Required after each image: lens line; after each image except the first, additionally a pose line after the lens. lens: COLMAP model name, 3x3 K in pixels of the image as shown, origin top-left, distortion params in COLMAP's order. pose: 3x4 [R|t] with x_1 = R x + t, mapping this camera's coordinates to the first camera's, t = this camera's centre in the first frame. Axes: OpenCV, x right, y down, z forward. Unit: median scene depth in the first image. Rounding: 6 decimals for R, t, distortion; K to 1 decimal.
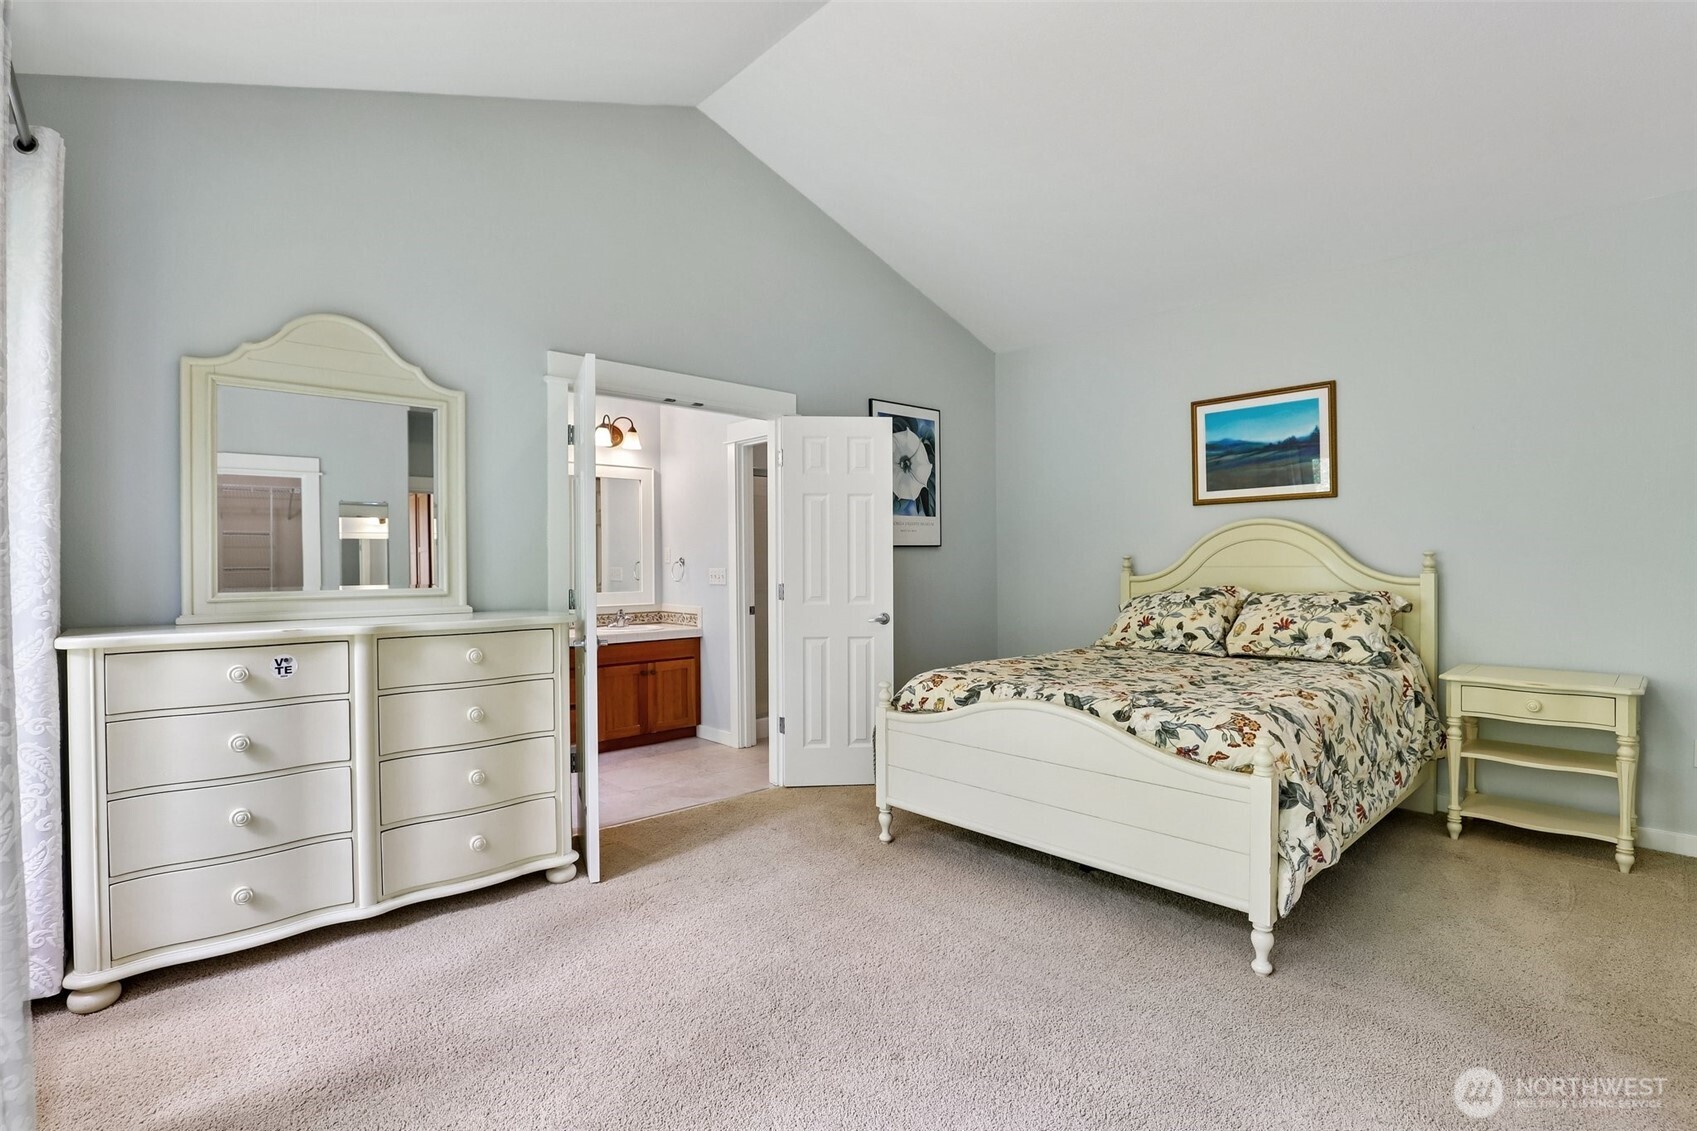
lens RADIAL K [[786.7, 0, 849.3], [0, 786.7, 566.2], [0, 0, 1]] dist [-0.040226, 0.007904]
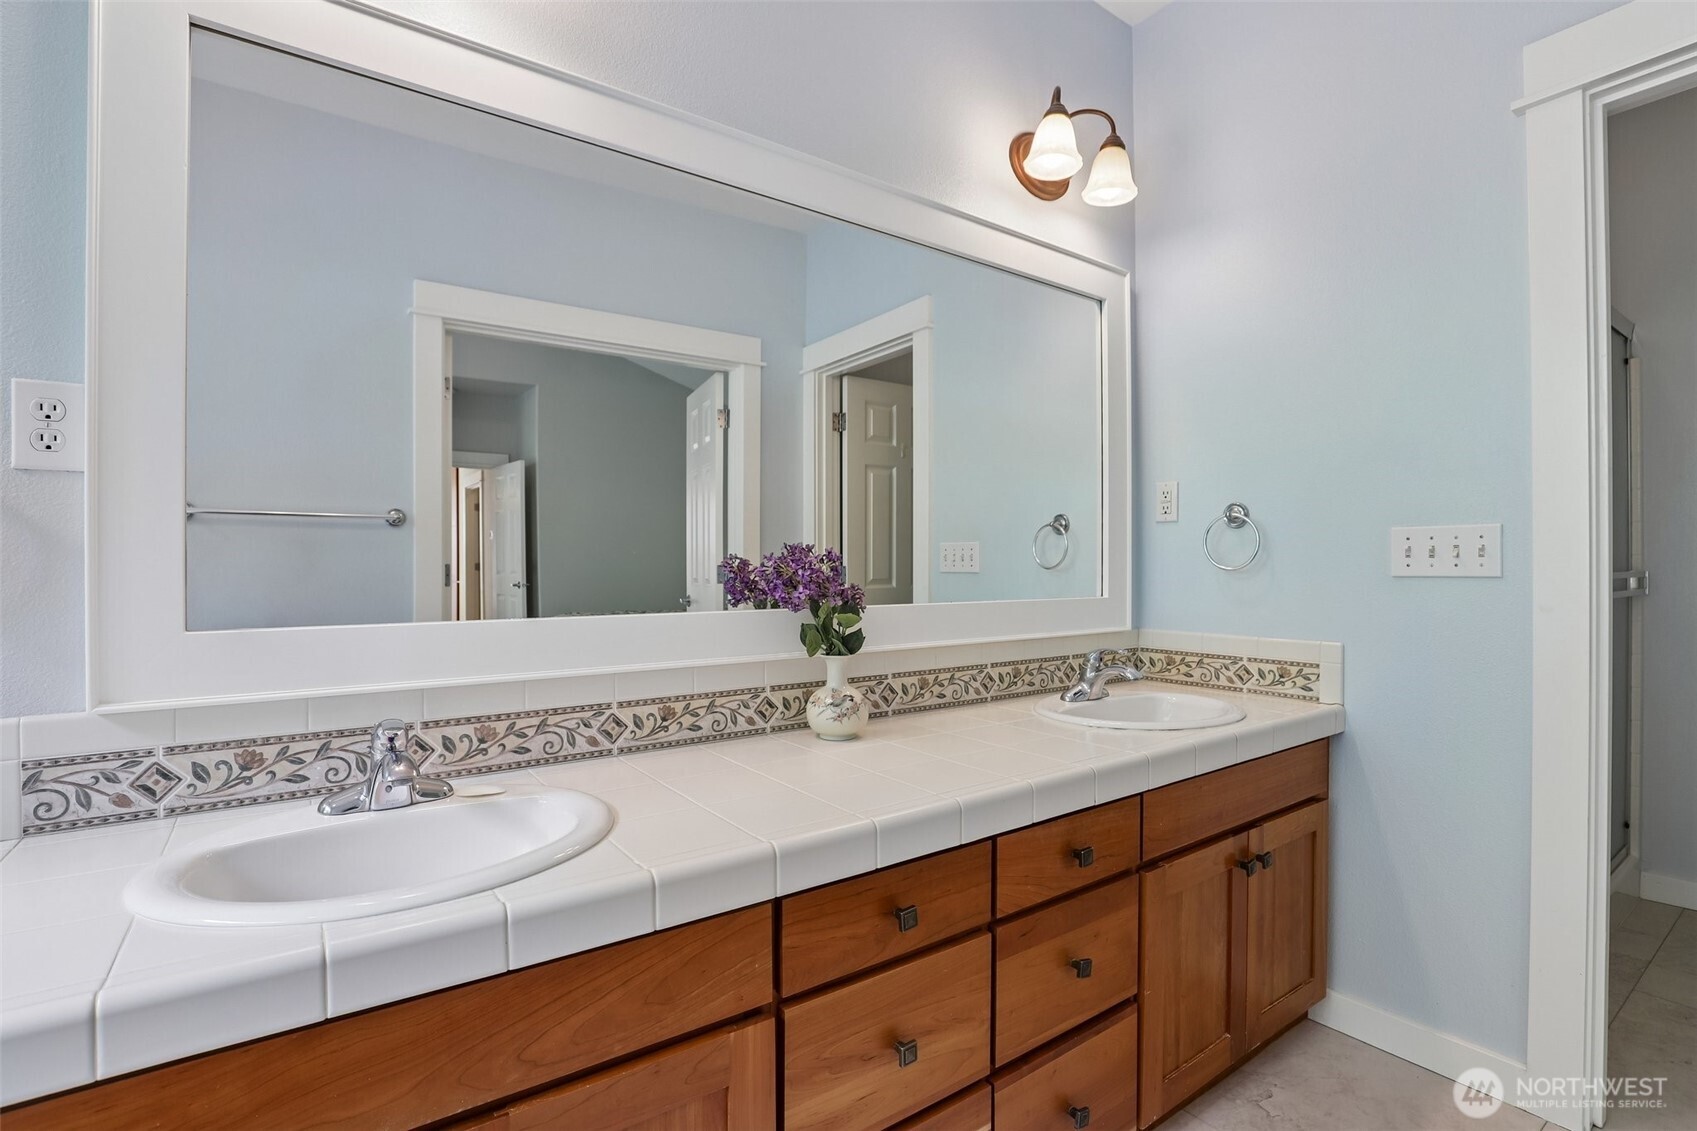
lens RADIAL K [[786.7, 0, 850.1], [0, 786.7, 565.3], [0, 0, 1]] dist [-0.040226, 0.007904]
pose [[0.994614, 0.003811, -0.103578, -0.362200], [-0.004252, 0.999983, -0.004039, 0.020321], [0.103561, 0.004457, 0.994613, 0.642915]]
